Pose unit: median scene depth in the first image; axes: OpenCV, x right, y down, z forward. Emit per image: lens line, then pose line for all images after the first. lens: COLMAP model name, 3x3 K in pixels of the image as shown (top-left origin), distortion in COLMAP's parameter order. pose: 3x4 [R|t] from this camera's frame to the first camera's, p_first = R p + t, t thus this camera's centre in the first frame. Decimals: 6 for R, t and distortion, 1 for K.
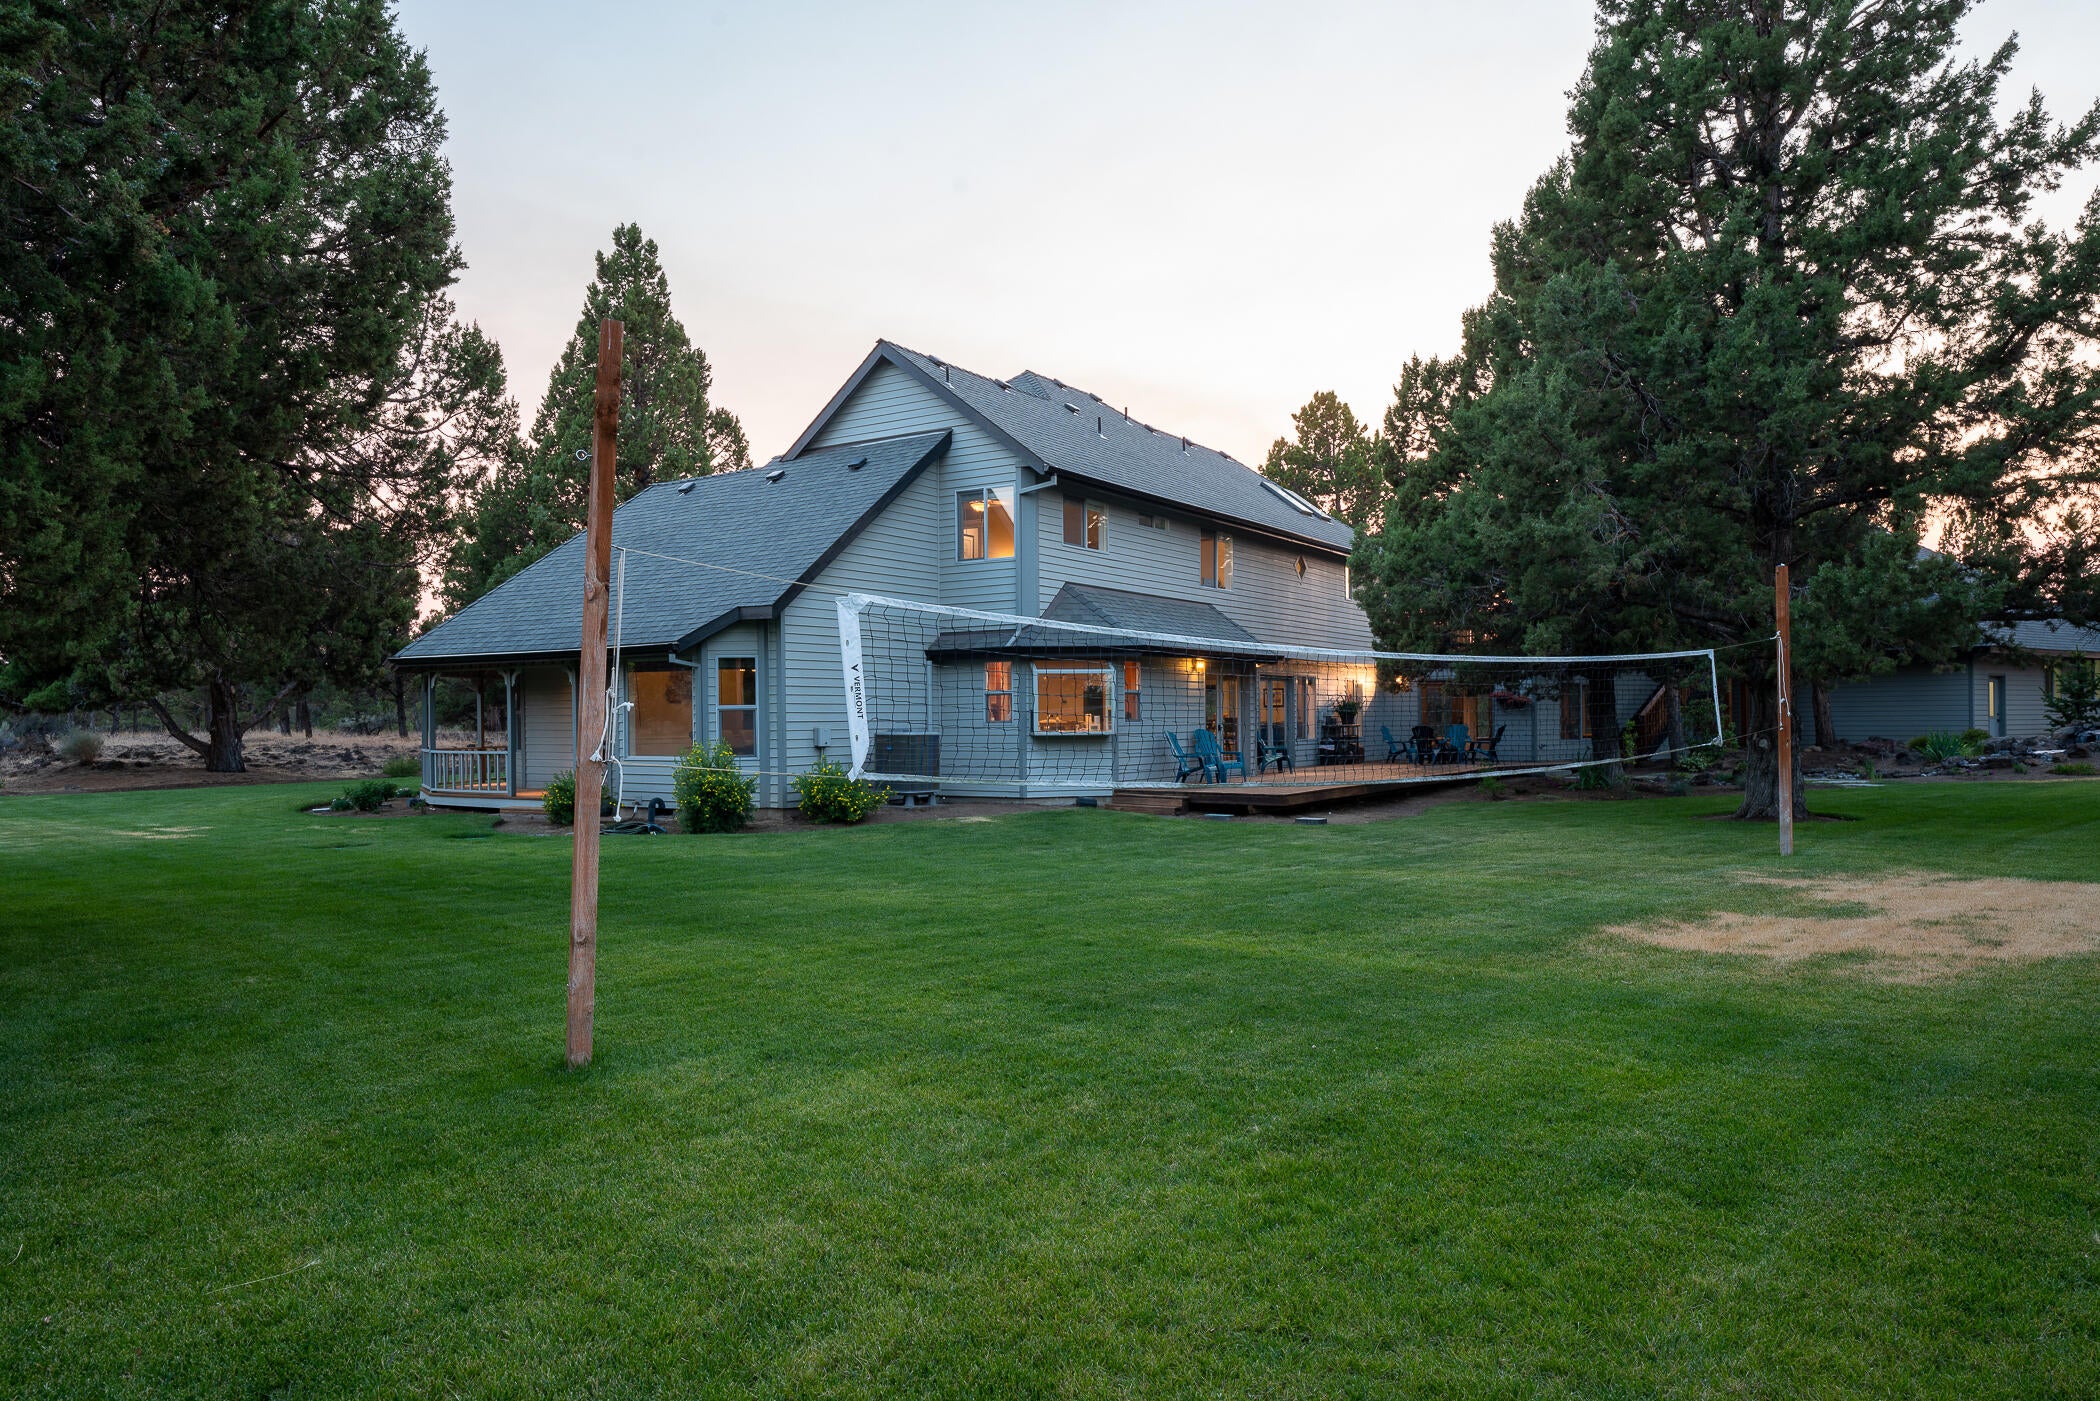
lens RADIAL K [[1301.3, 0, 1050.0], [0, 1301.3, 700.5], [0, 0, 1]] dist [0.004212, 0.000337]
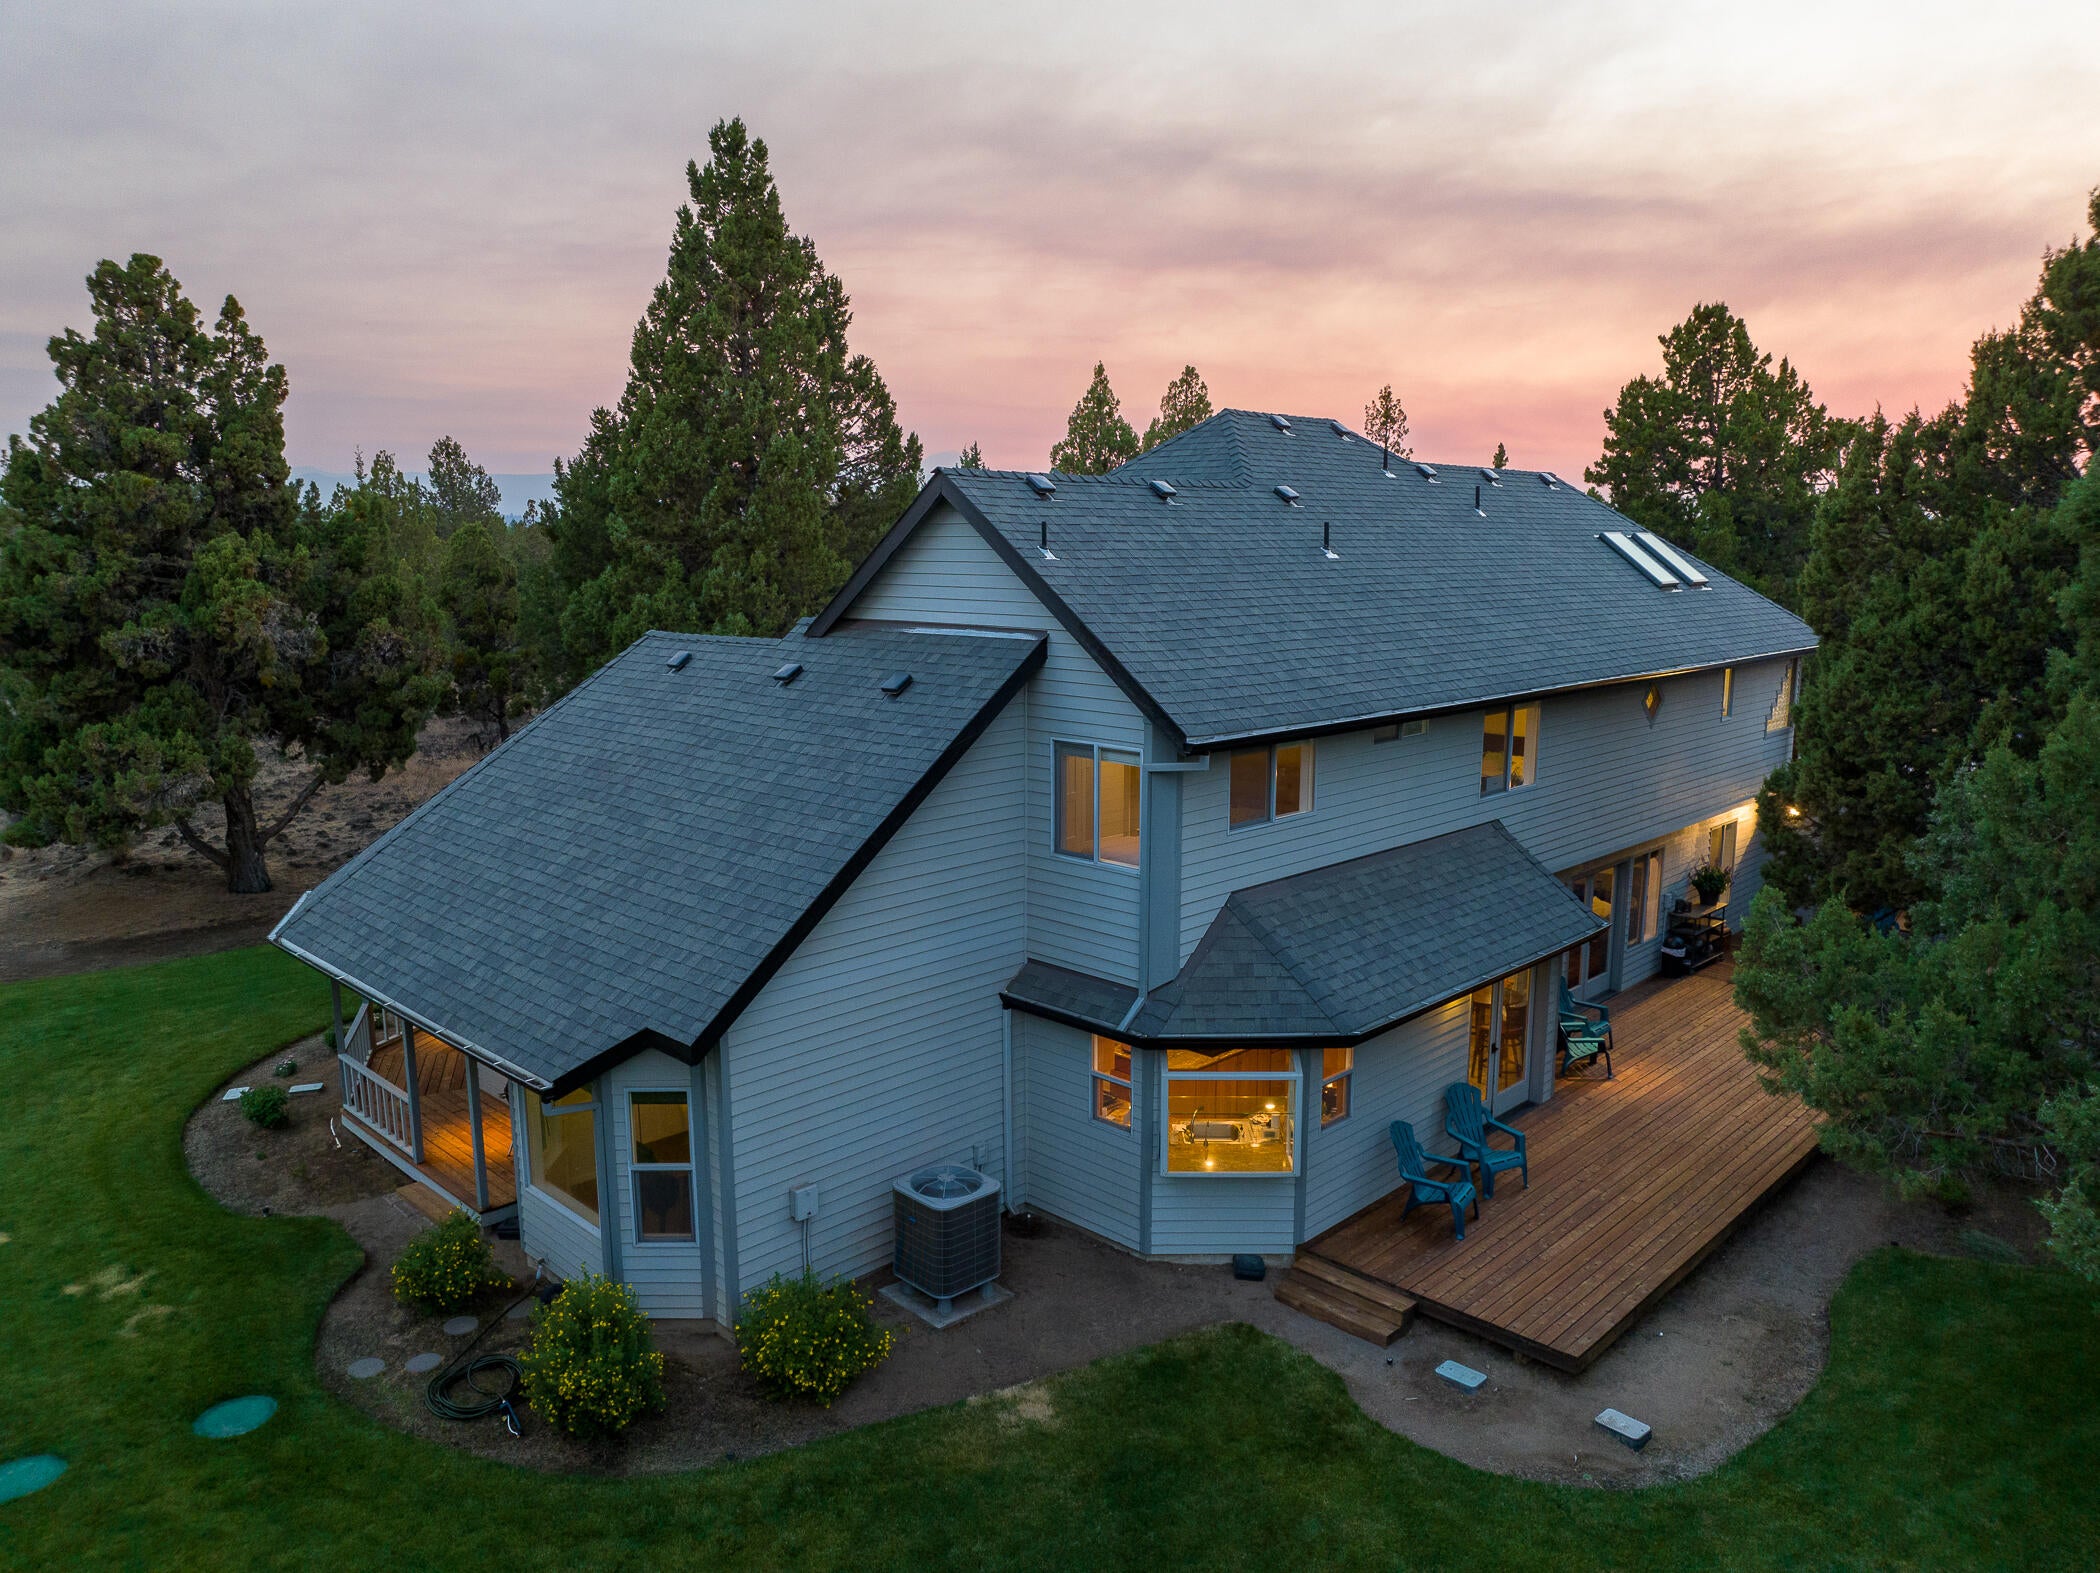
lens RADIAL K [[1477.3, 0, 1050.0], [0, 1477.3, 786.5], [0, 0, 1]] dist [-0.035373, 0.001744]
pose [[0.981174, 0.041017, -0.188722, 0.041793], [-0.010710, 0.987238, 0.158889, -0.183311], [0.192831, -0.153876, 0.969092, 0.246805]]
